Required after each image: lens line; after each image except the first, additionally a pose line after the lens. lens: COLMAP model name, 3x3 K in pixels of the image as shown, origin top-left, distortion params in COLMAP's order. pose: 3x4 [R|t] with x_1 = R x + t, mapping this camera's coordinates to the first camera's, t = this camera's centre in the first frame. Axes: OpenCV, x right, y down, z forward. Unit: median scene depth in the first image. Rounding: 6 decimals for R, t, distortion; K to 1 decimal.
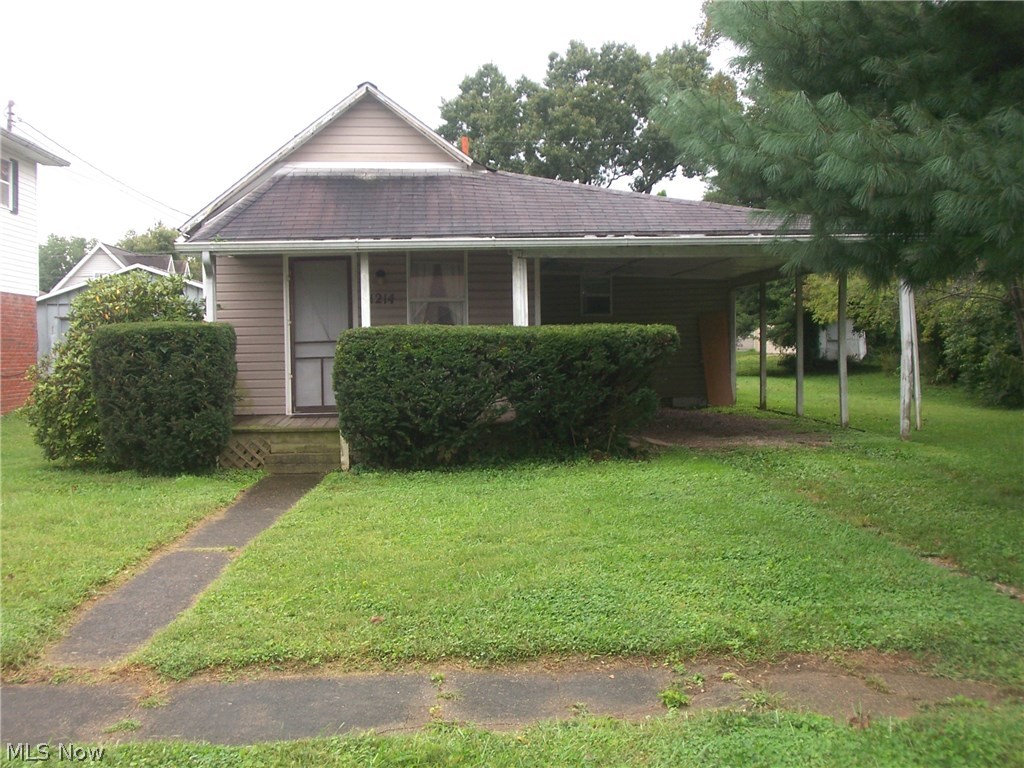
lens RADIAL K [[1171.5, 0, 512.0], [0, 1171.5, 384.0], [0, 0, 1]] dist [-0.071154, 0.003449]
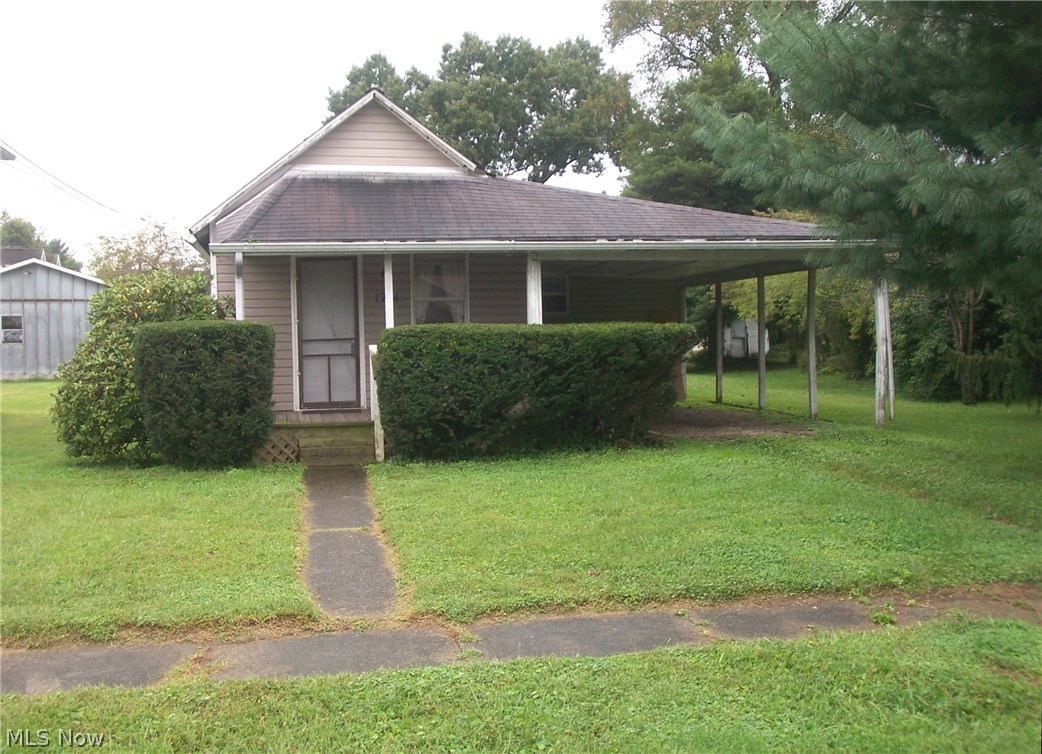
lens RADIAL K [[1214.2, 0, 521.0], [0, 1214.2, 377.0], [0, 0, 1]] dist [-0.065110, -0.010352]
pose [[0.992886, -0.005581, 0.118936, -0.137719], [0.006189, 0.999970, -0.004741, 0.003197], [-0.118906, 0.005443, 0.992891, -0.088573]]
